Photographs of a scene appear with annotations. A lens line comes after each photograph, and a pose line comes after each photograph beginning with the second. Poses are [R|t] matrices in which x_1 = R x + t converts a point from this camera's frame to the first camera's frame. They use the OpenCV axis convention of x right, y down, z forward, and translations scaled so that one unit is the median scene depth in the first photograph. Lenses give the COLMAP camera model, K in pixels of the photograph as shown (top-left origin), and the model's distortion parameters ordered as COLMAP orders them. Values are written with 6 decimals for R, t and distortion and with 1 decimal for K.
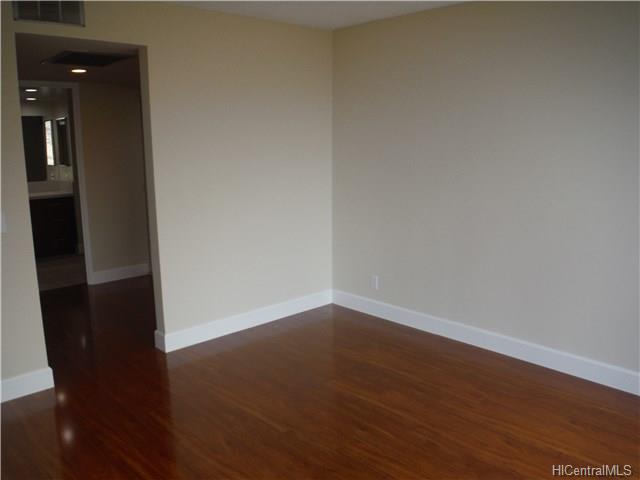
lens RADIAL K [[541.8, 0, 320.0], [0, 541.8, 240.0], [0, 0, 1]] dist [-0.080543, 0.018837]
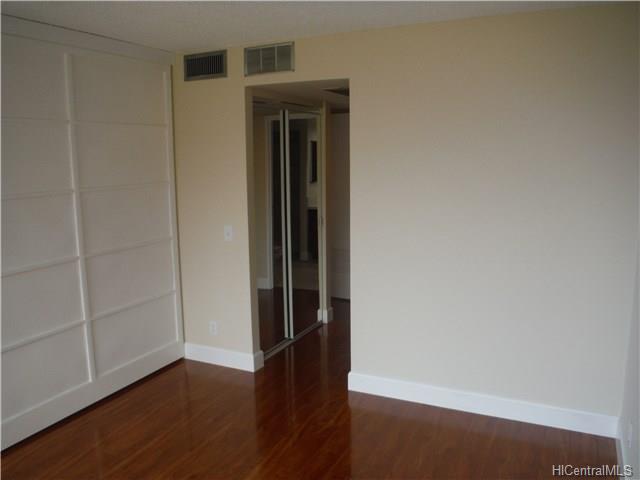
lens RADIAL K [[541.8, 0, 320.0], [0, 541.8, 240.0], [0, 0, 1]] dist [-0.080543, 0.018837]
pose [[0.343116, 0.133421, -0.929769, 0.658006], [-0.179851, 0.980877, 0.074384, -0.138382], [0.921914, 0.141698, 0.360550, 0.654651]]
